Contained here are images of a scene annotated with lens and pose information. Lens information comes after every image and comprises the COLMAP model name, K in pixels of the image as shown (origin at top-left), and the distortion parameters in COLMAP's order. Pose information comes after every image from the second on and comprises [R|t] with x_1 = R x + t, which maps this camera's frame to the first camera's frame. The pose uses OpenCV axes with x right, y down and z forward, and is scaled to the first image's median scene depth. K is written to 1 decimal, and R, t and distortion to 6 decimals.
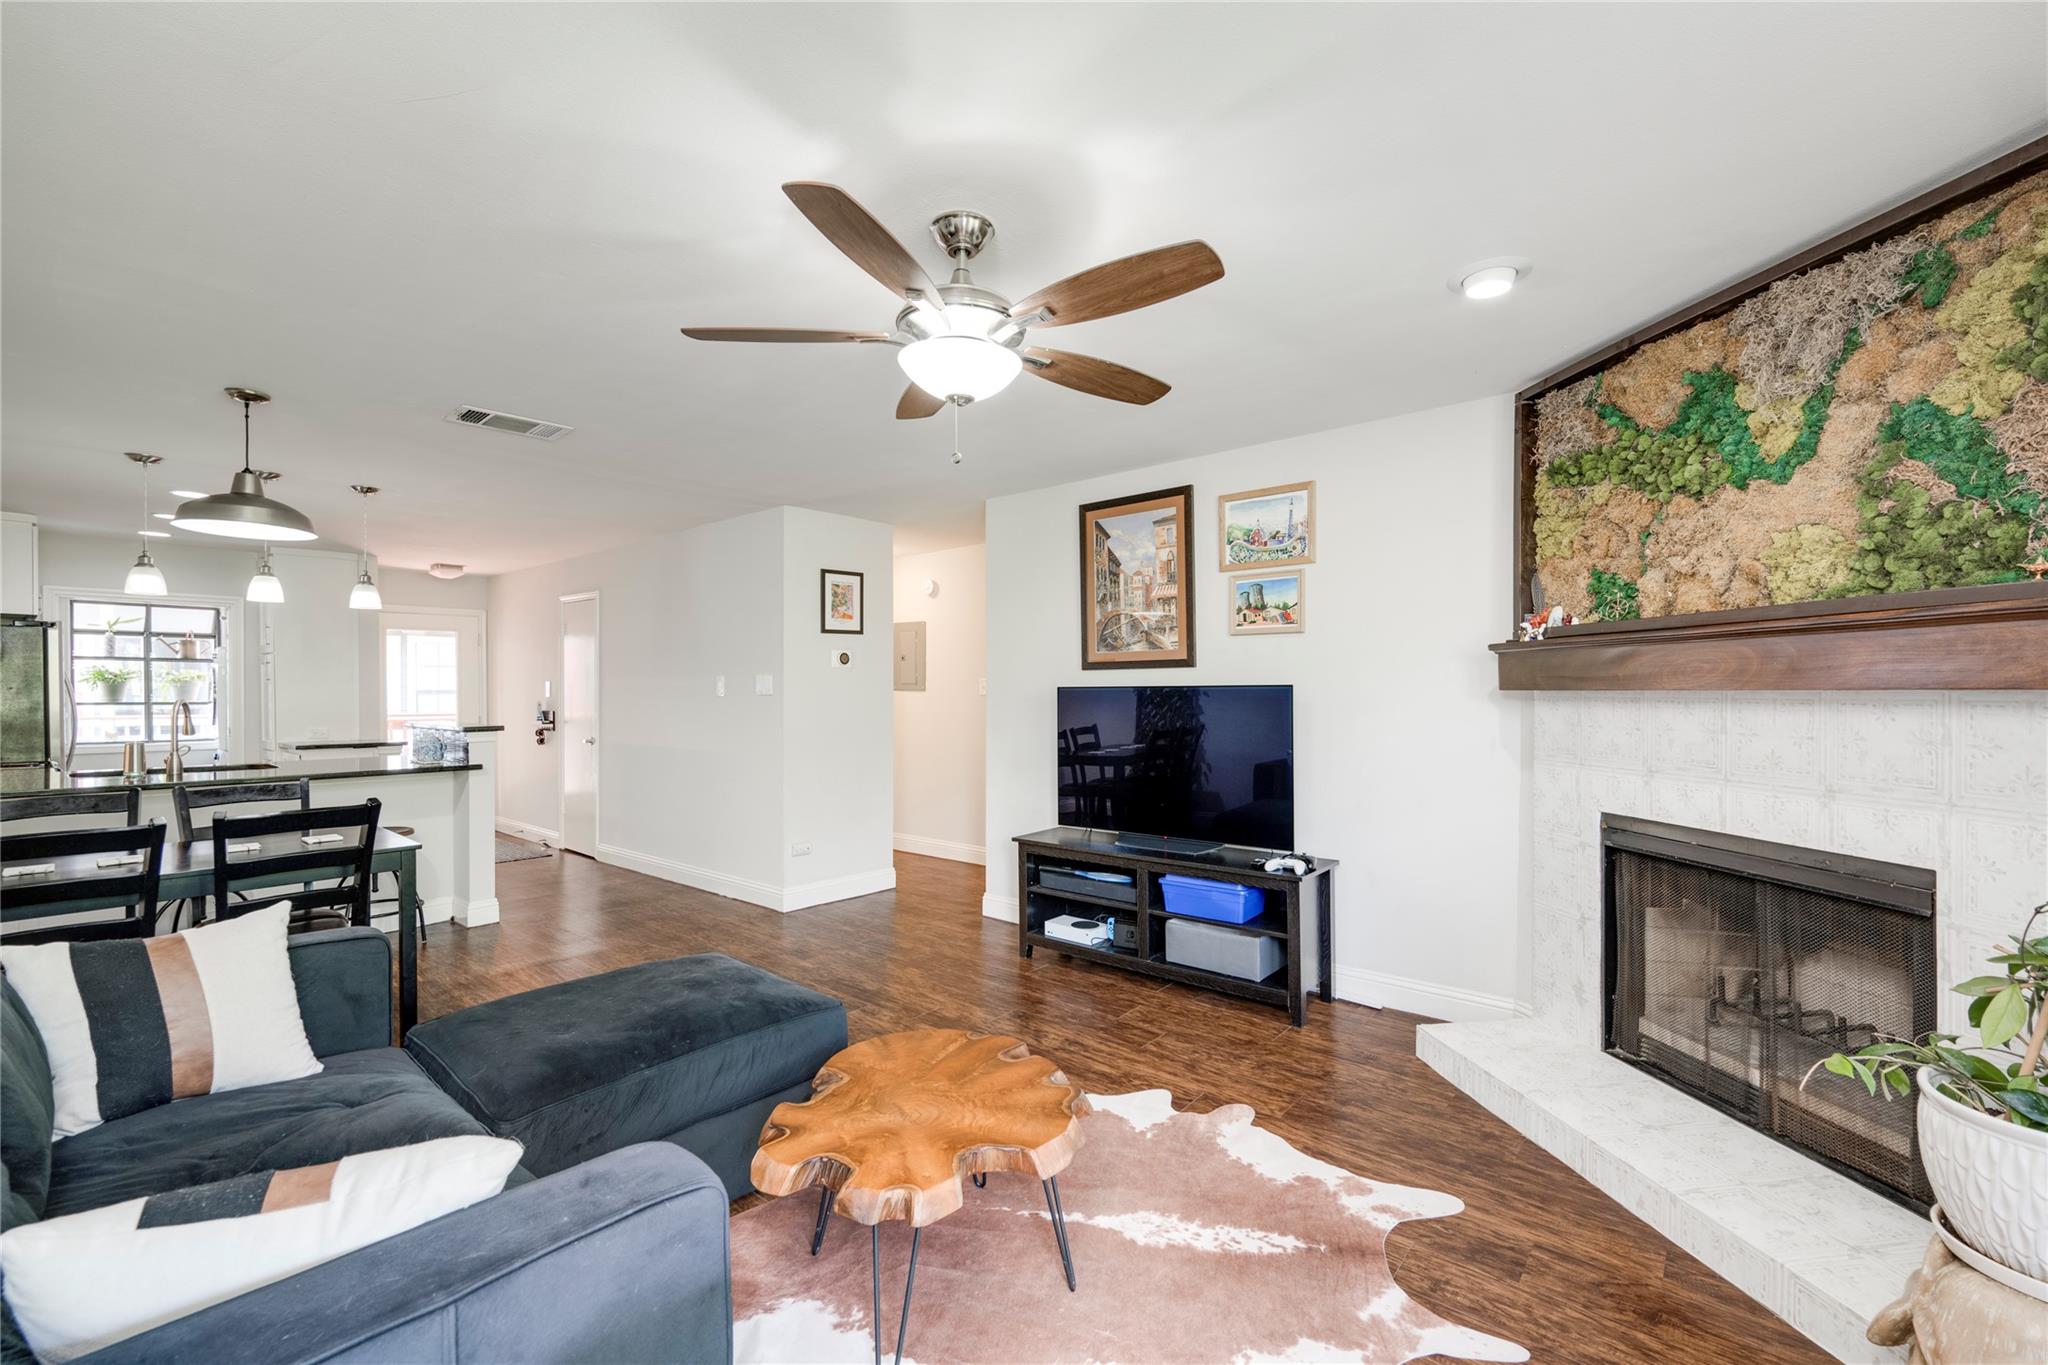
lens RADIAL K [[881.9, 0, 1025.4], [0, 881.9, 679.5], [0, 0, 1]] dist [0.000331, -0.001168]
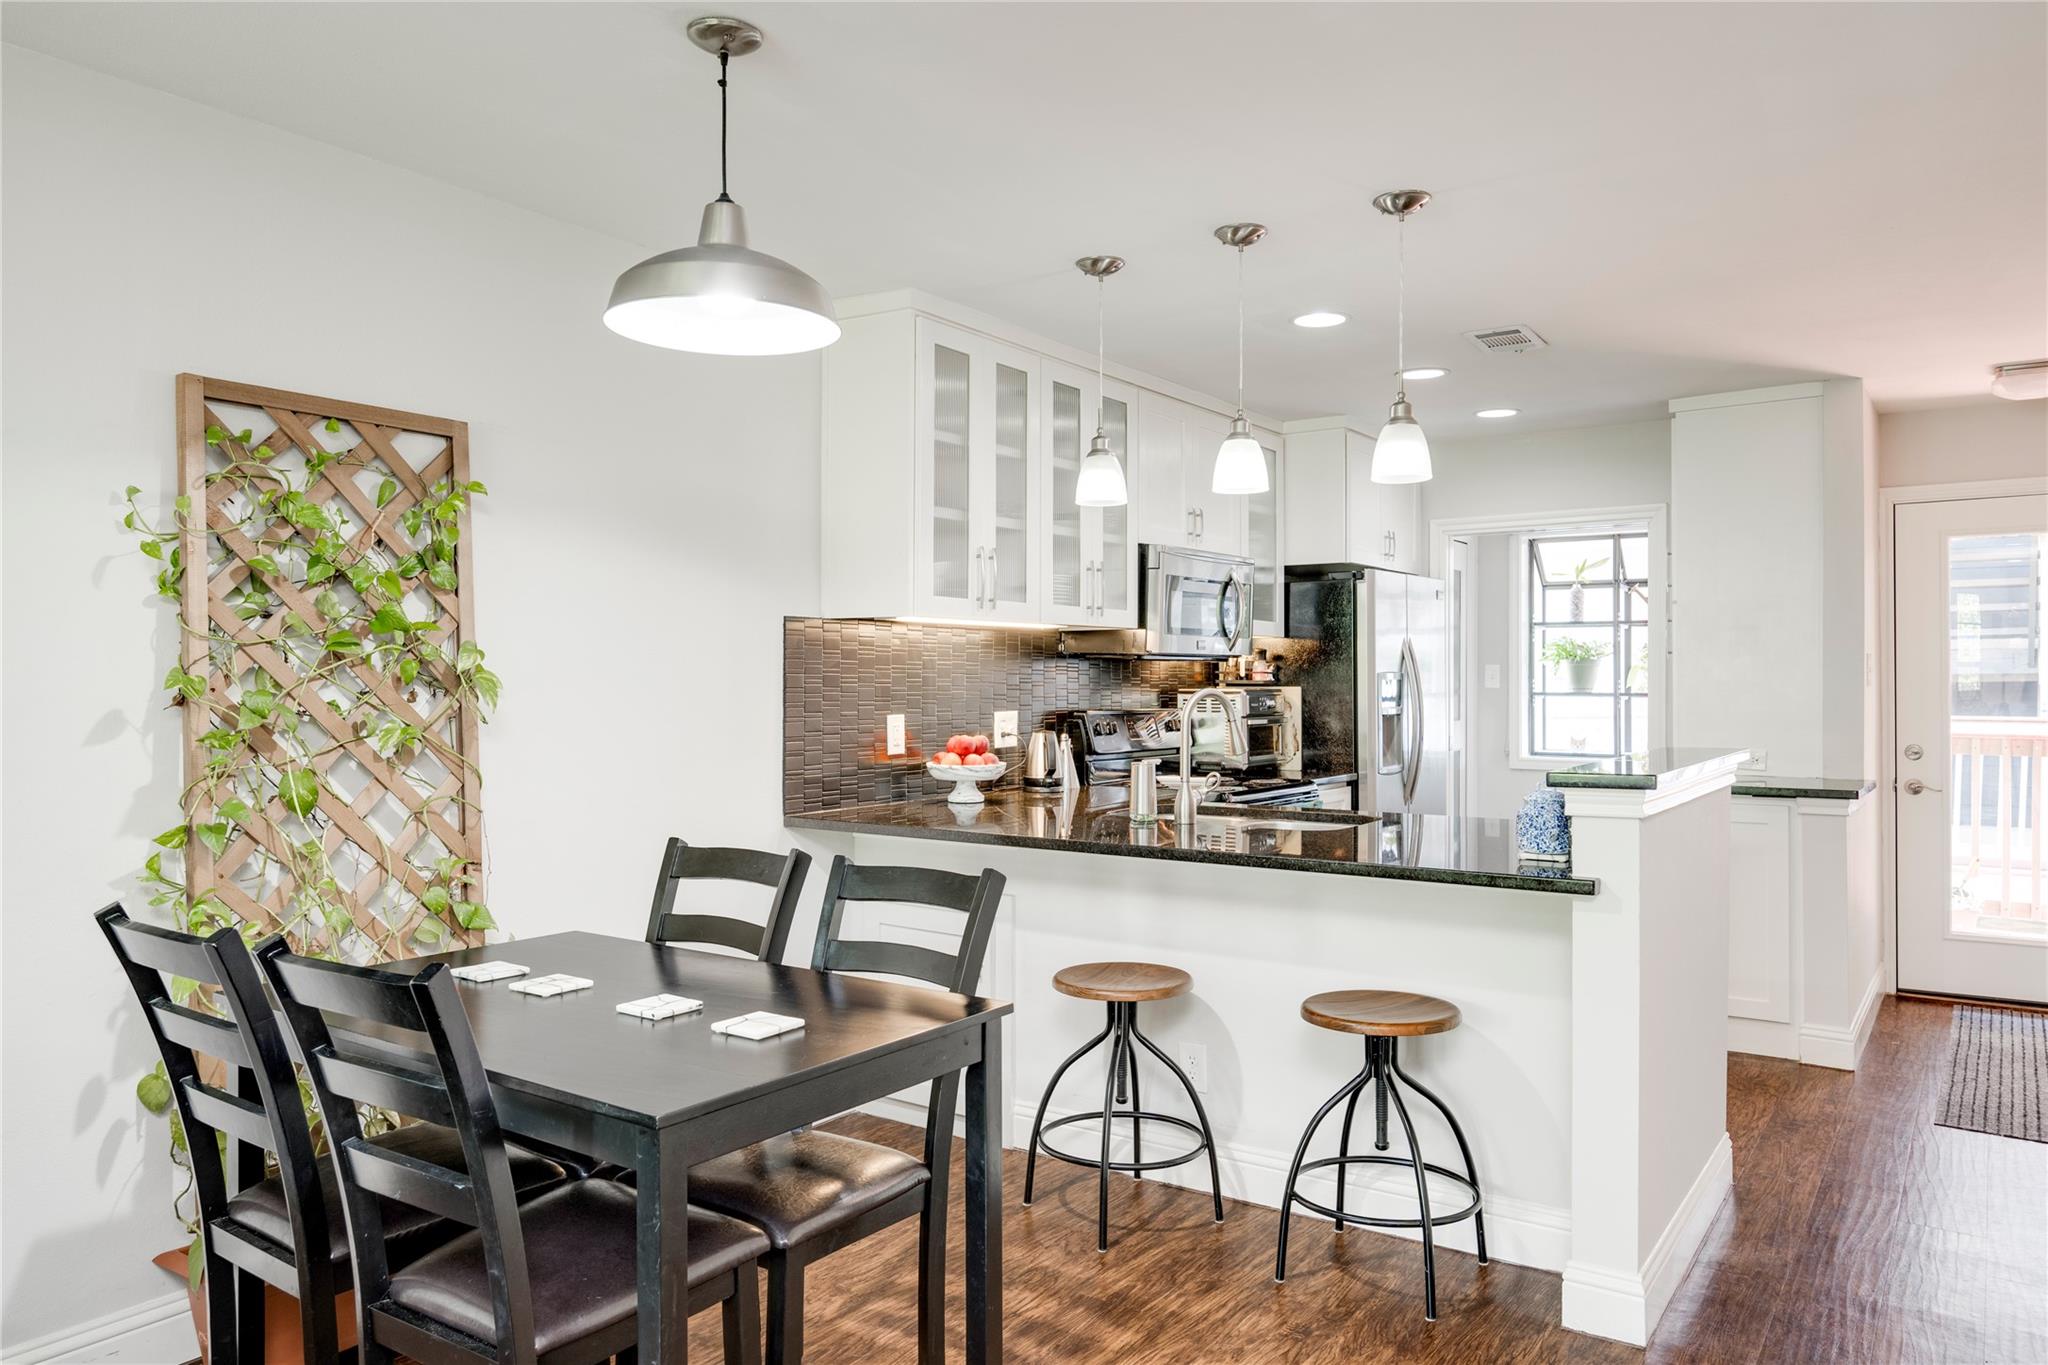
lens RADIAL K [[1398.8, 0, 1036.4], [0, 1398.8, 680.0], [0, 0, 1]] dist [0.007727, -0.003700]
pose [[0.105080, 0.003611, -0.994457, -0.106715], [0.012232, 0.999913, 0.004923, 0.012968], [0.994389, -0.012681, 0.105026, 0.906821]]
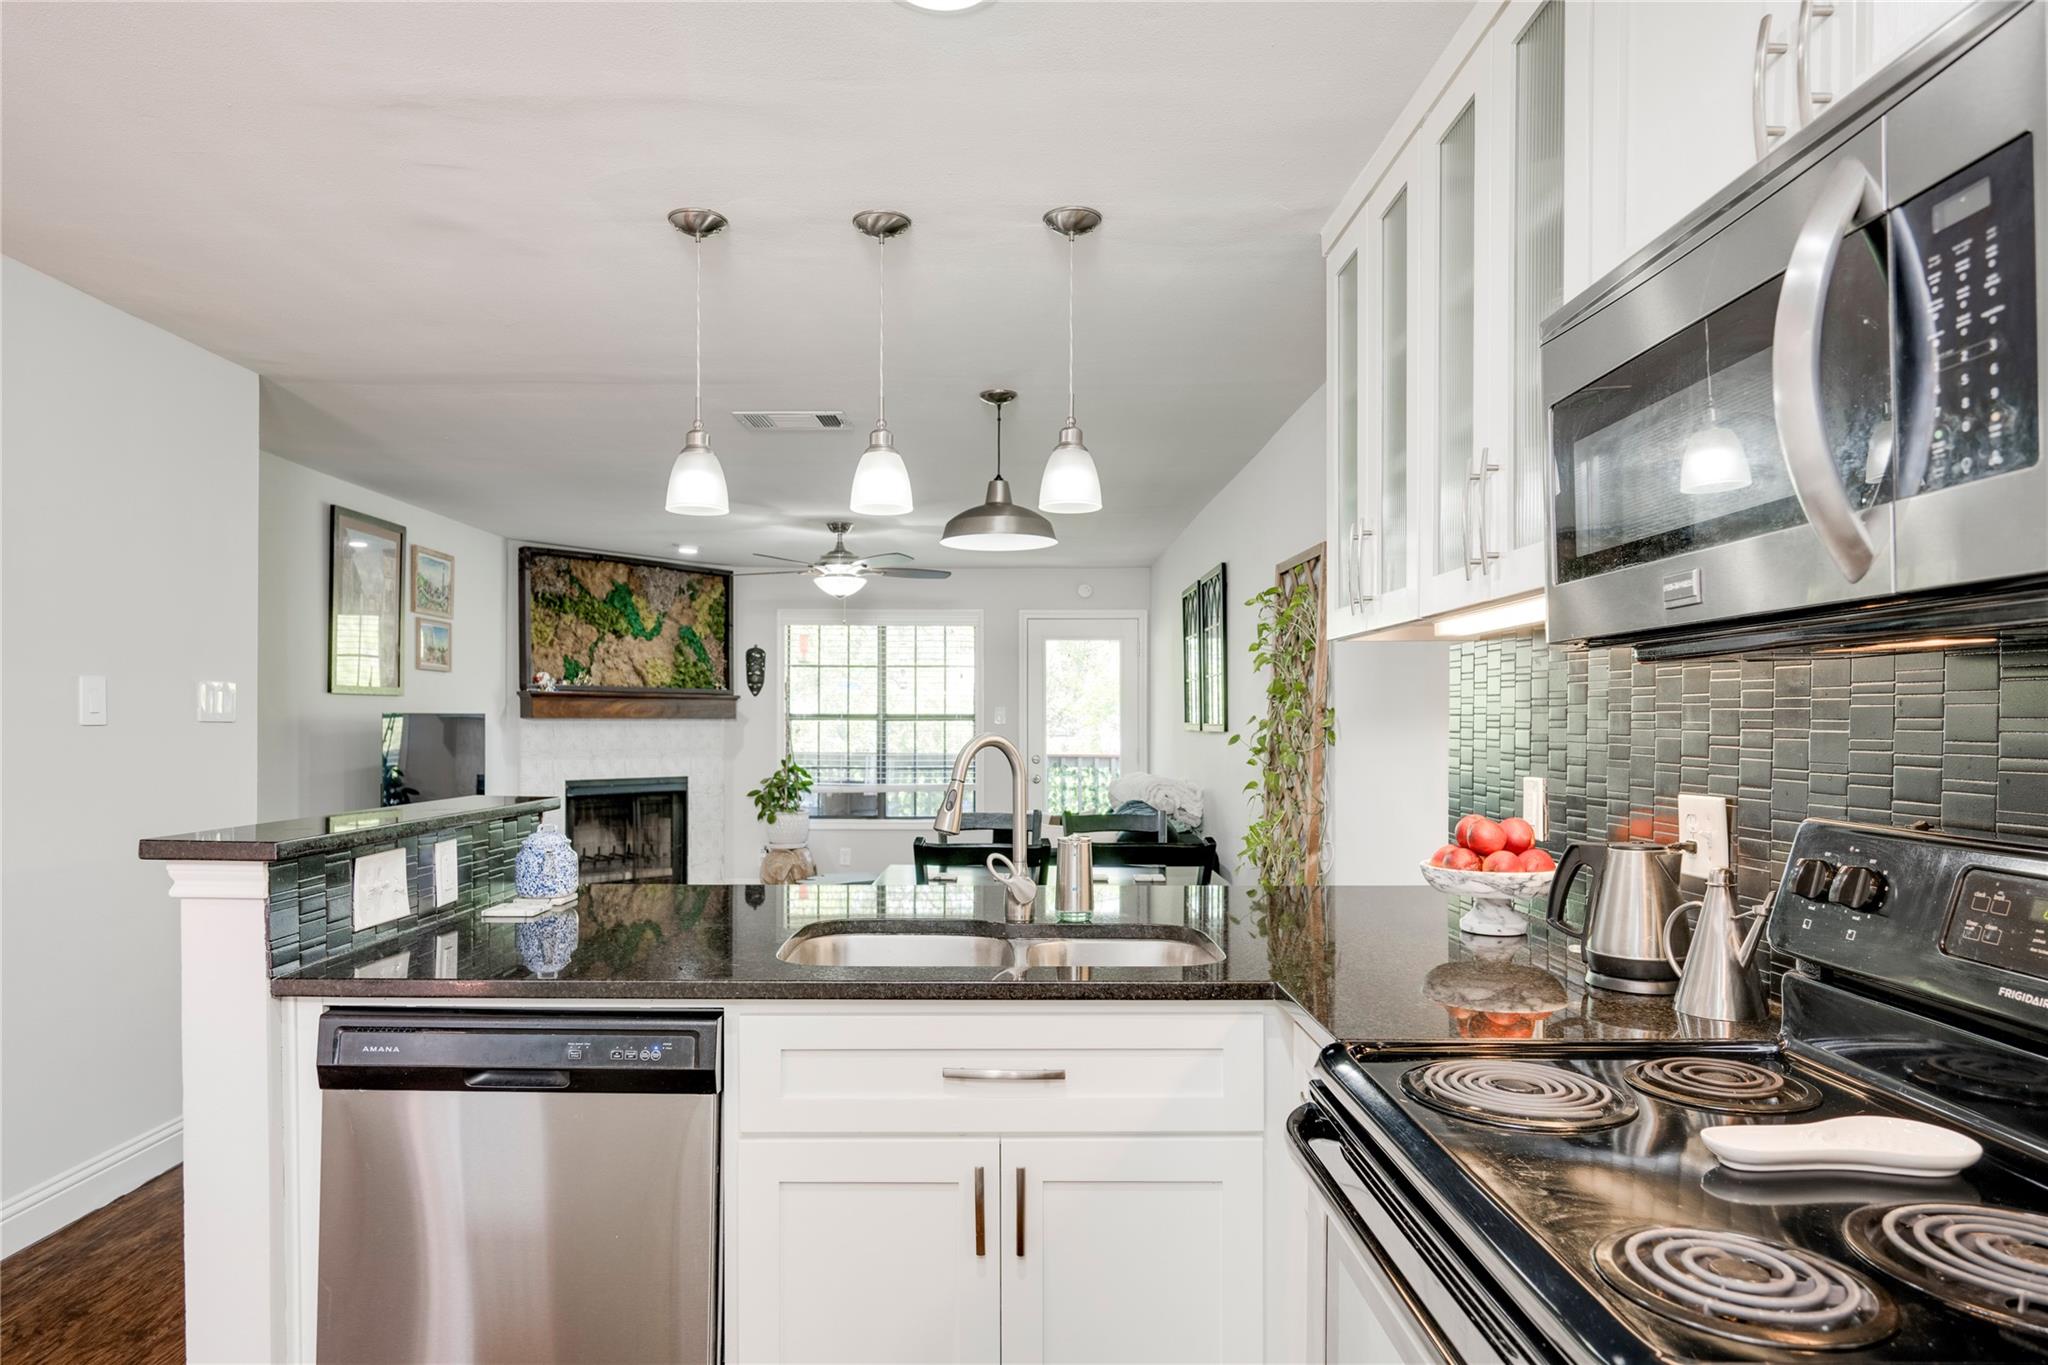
lens RADIAL K [[1218.8, 0, 999.3], [0, 1218.8, 727.7], [0, 0, 1]] dist [0.008103, 0.000537]
pose [[-0.653571, -0.004060, 0.756854, -1.520737], [-0.012129, 0.999913, -0.005111, 0.025947], [-0.756768, -0.012520, -0.653564, 1.521426]]
